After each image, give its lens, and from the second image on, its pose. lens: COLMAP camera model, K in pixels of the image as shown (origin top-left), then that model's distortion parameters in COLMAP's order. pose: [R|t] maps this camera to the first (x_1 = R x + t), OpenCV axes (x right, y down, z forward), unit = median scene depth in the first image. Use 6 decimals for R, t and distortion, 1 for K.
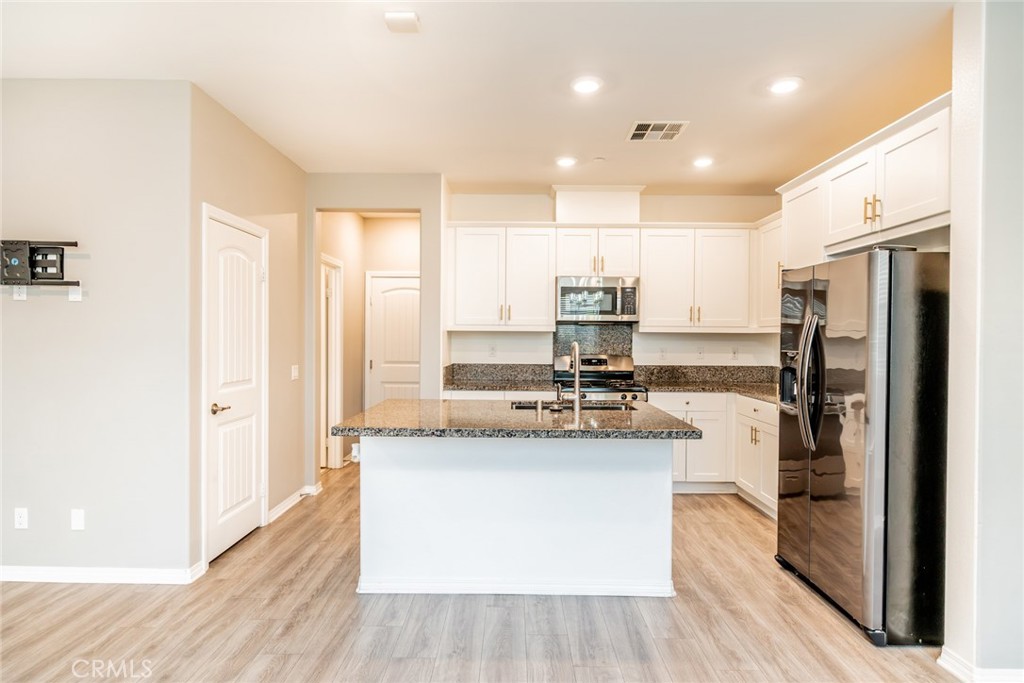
lens RADIAL K [[568.0, 0, 512.0], [0, 568.0, 341.5], [0, 0, 1]] dist [-0.001773, 0.000046]
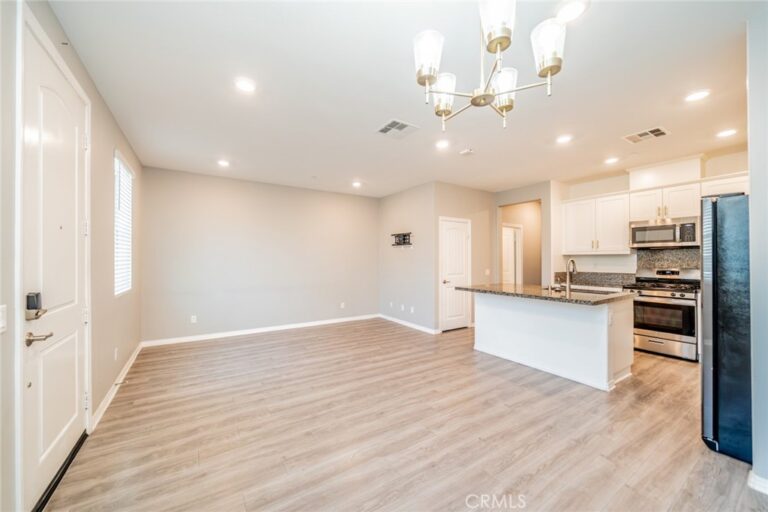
lens RADIAL K [[290.5, 0, 384.0], [0, 290.5, 256.0], [0, 0, 1]] dist [-0.002206, -0.000333]
pose [[0.554838, -0.018425, -0.831755, 0.616112], [-0.001670, 0.999728, -0.023259, 0.015942], [0.831957, 0.014294, 0.554656, -0.155446]]
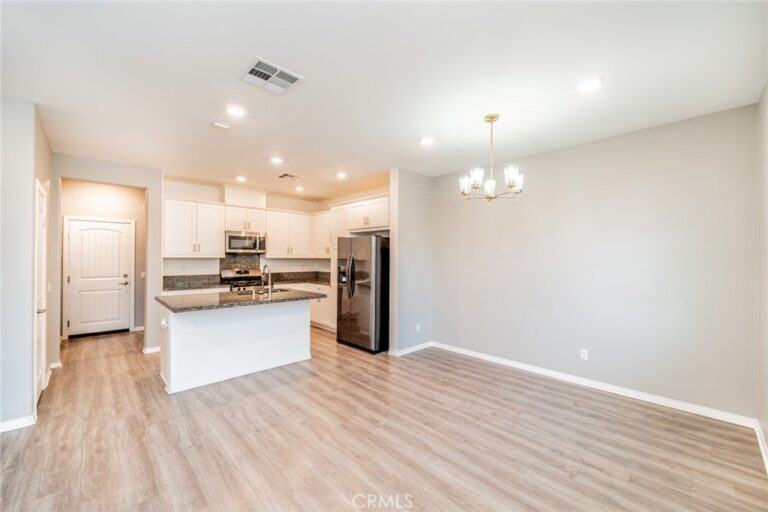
lens RADIAL K [[305.8, 0, 384.0], [0, 305.8, 256.0], [0, 0, 1]] dist [0.000079, -0.000254]
pose [[0.715473, 0.001136, 0.698639, -0.431380], [0.004253, 0.999973, -0.005982, -0.023574], [-0.698627, 0.007251, 0.715449, -0.252329]]
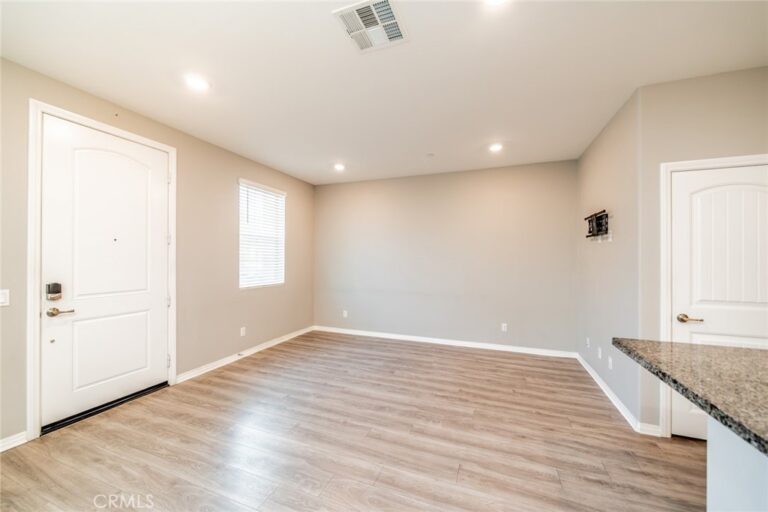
lens RADIAL K [[290.5, 0, 384.0], [0, 290.5, 256.0], [0, 0, 1]] dist [-0.002206, -0.000333]
pose [[-0.353219, -0.018581, -0.935356, 0.330444], [-0.013995, 0.999796, -0.014576, -0.002429], [0.935436, 0.007941, -0.353407, 0.602602]]
